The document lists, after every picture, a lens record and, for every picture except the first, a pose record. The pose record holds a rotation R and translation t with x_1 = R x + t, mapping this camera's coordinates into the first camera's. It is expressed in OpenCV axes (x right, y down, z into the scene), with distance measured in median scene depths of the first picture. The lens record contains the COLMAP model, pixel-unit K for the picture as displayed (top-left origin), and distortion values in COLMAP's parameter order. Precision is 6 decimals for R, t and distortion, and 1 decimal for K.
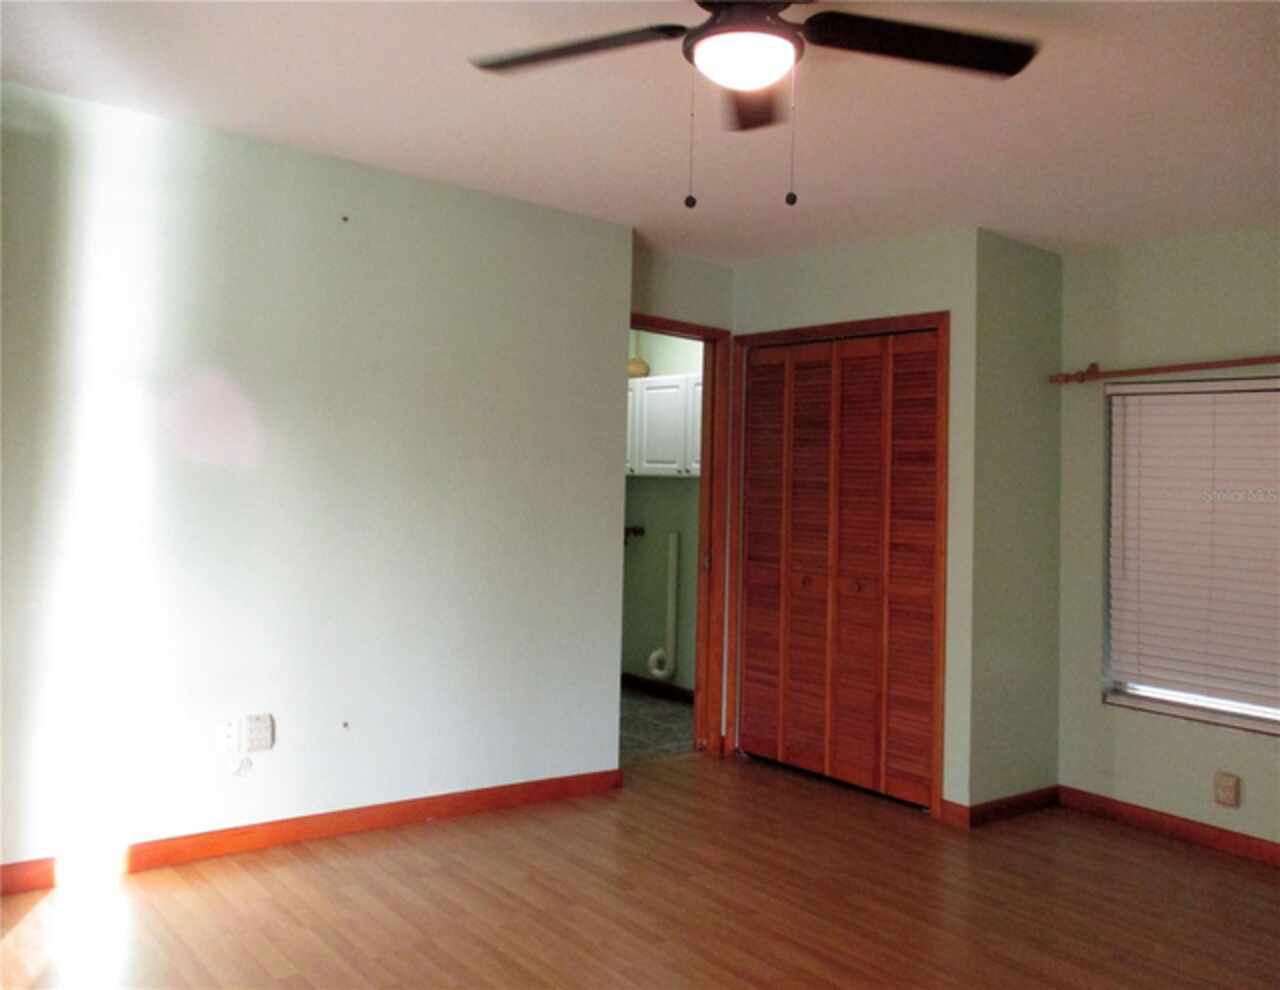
lens RADIAL K [[1119.9, 0, 640.2], [0, 1119.9, 482.7], [0, 0, 1]] dist [-0.004284, 0.002007]
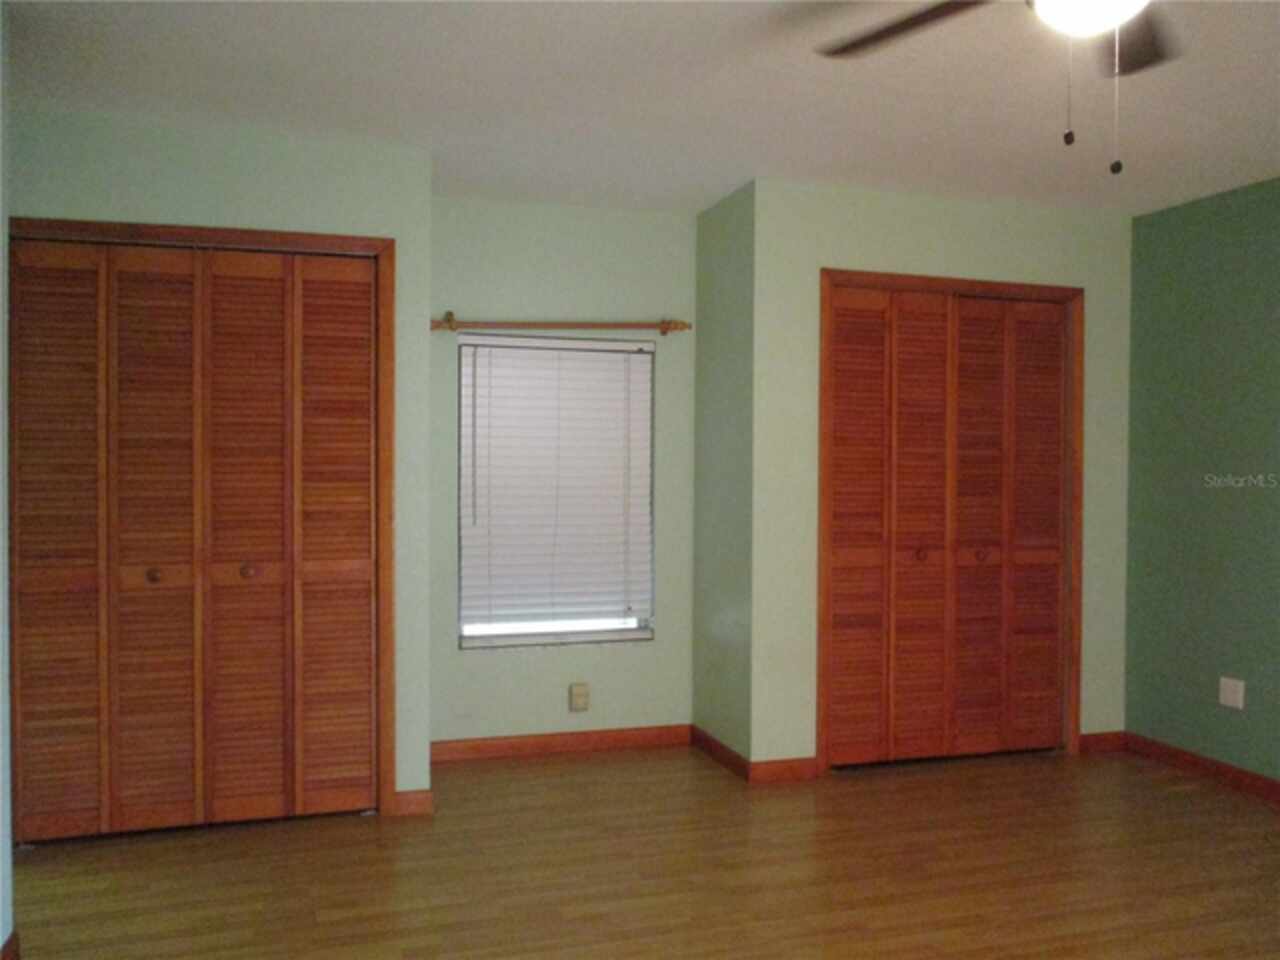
lens RADIAL K [[1081.5, 0, 640.0], [0, 1081.5, 480.0], [0, 0, 1]] dist [-0.014002, -0.000852]
pose [[0.355332, -0.063532, 0.932578, -0.426464], [0.010037, 0.997889, 0.064157, -0.017666], [-0.934686, -0.013437, 0.355220, 0.492943]]
